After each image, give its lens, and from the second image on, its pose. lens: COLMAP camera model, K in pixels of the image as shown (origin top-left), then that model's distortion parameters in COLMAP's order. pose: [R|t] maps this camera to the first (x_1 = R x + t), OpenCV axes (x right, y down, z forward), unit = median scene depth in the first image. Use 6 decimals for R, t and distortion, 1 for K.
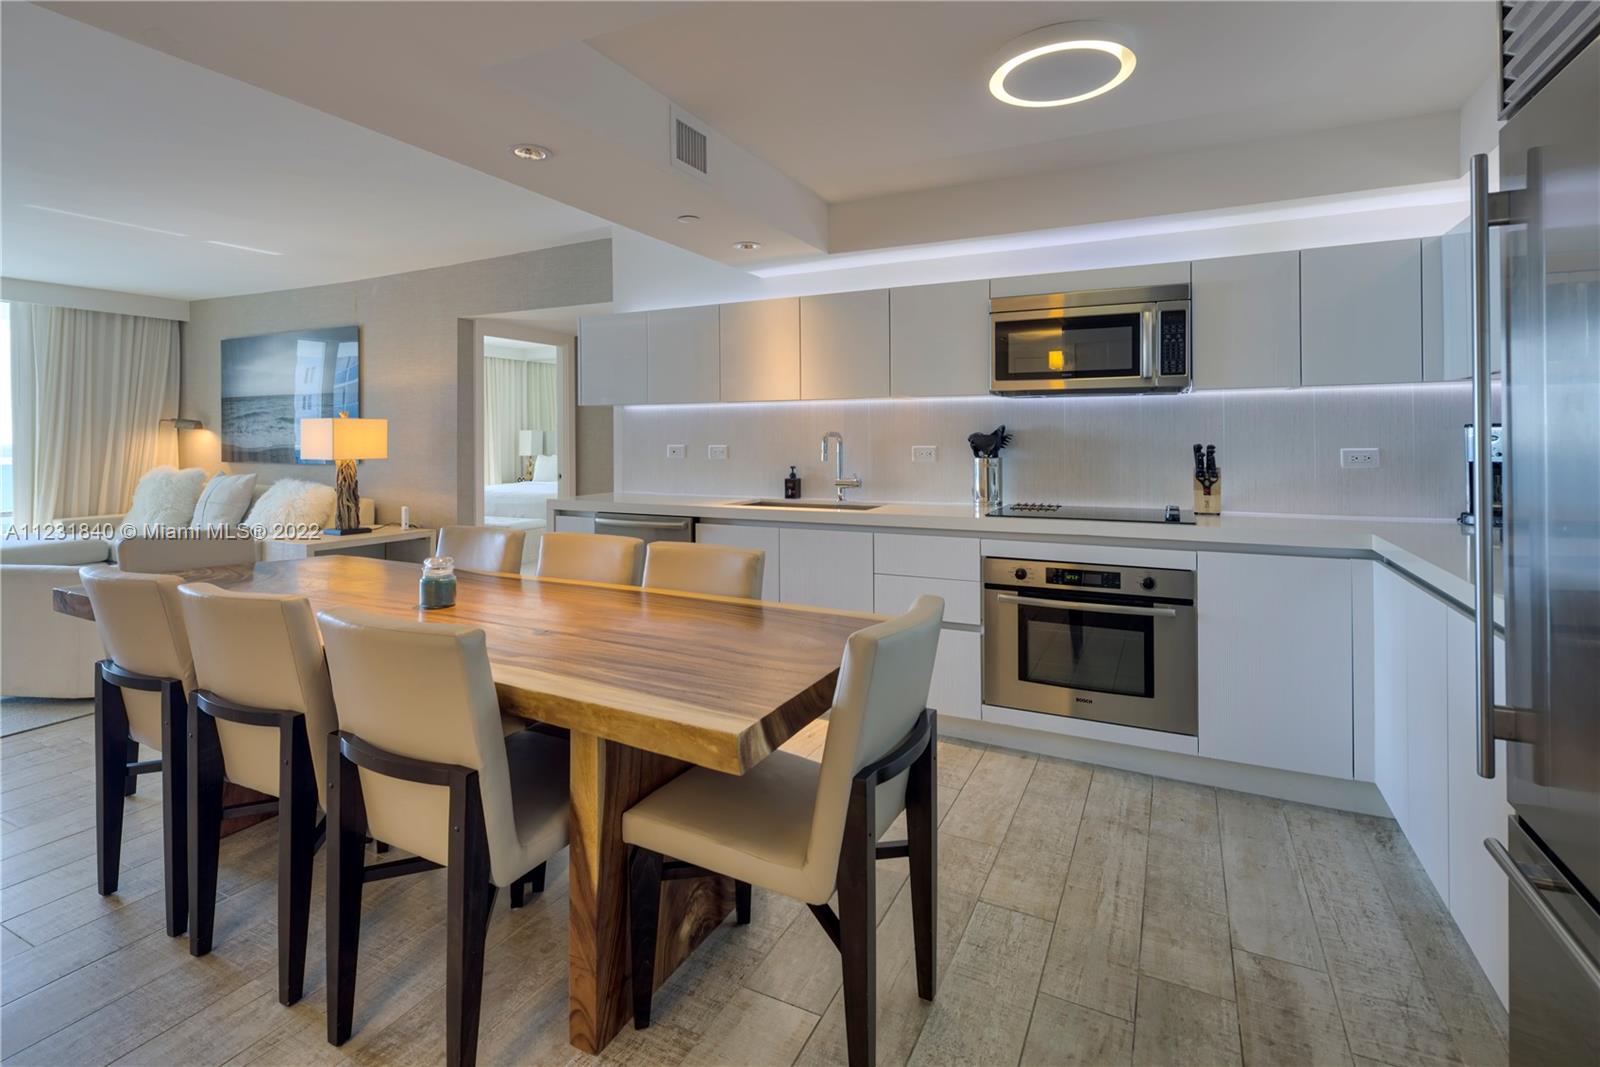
lens RADIAL K [[758.7, 0, 795.6], [0, 758.7, 437.0], [0, 0, 1]] dist [0.000004, -0.000044]
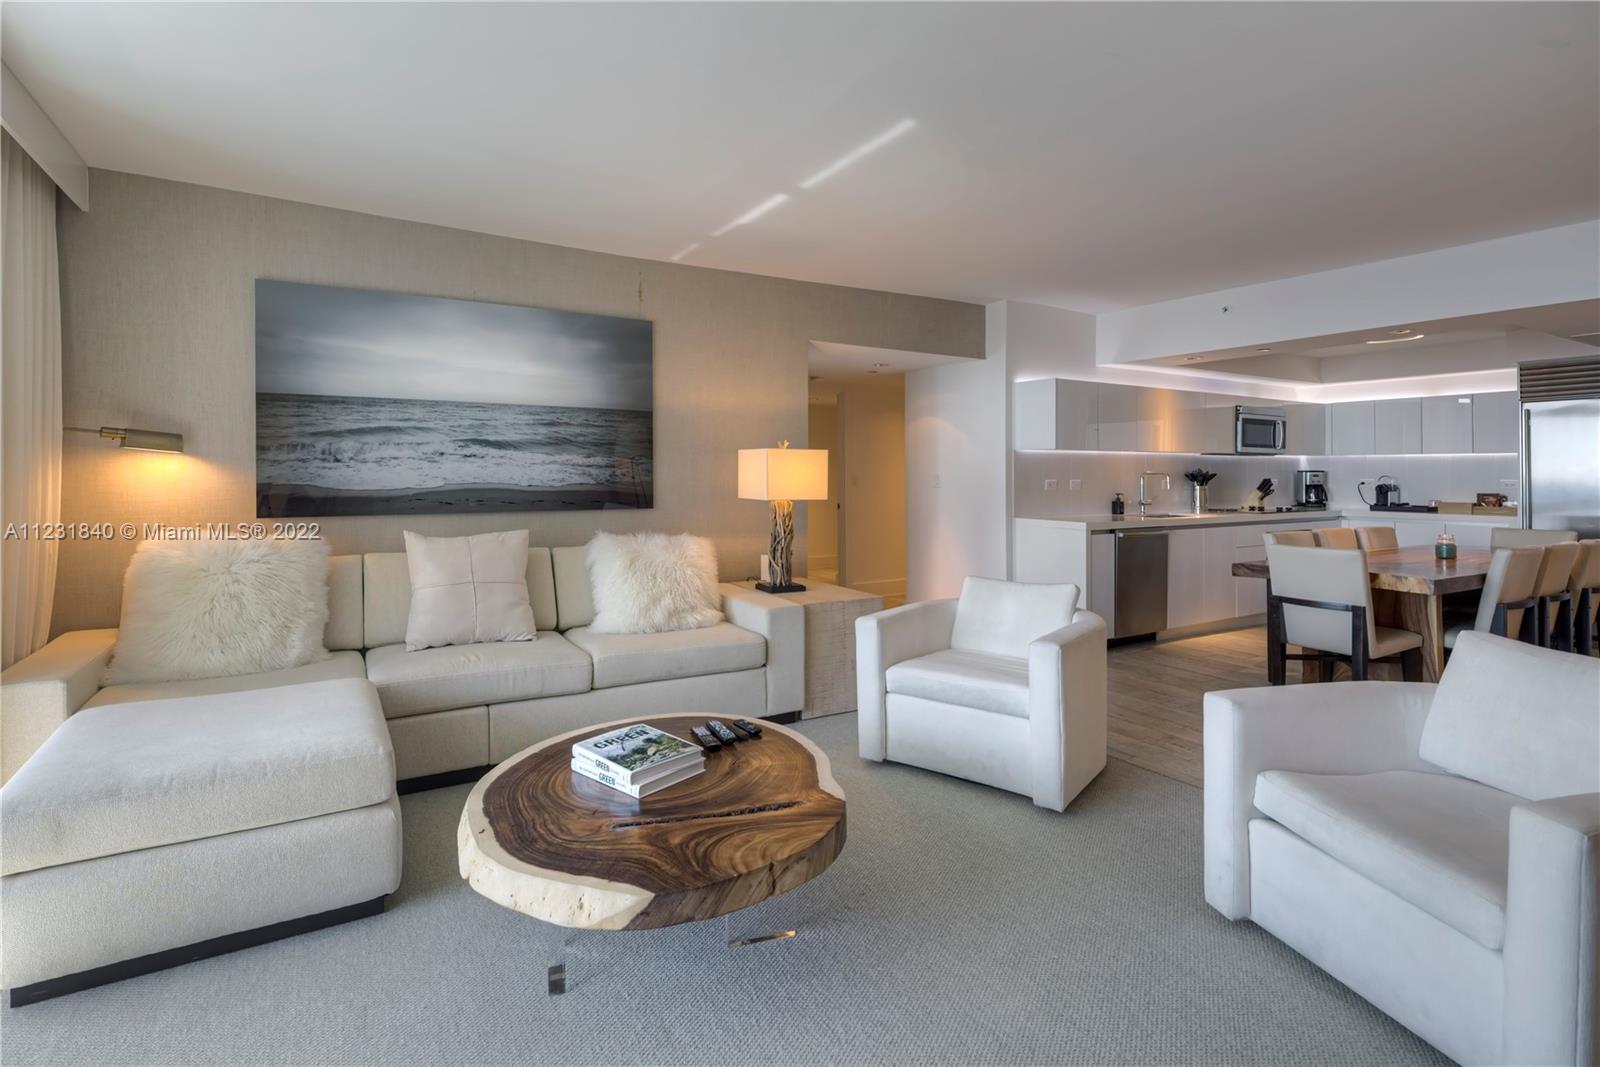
lens RADIAL K [[774.2, 0, 792.8], [0, 774.2, 474.2], [0, 0, 1]] dist [0.000462, 0.000155]
pose [[0.538197, 0.000212, 0.842819, -1.056585], [-0.006147, 0.999974, 0.003674, -0.000950], [-0.842797, -0.007158, 0.538185, 0.442068]]
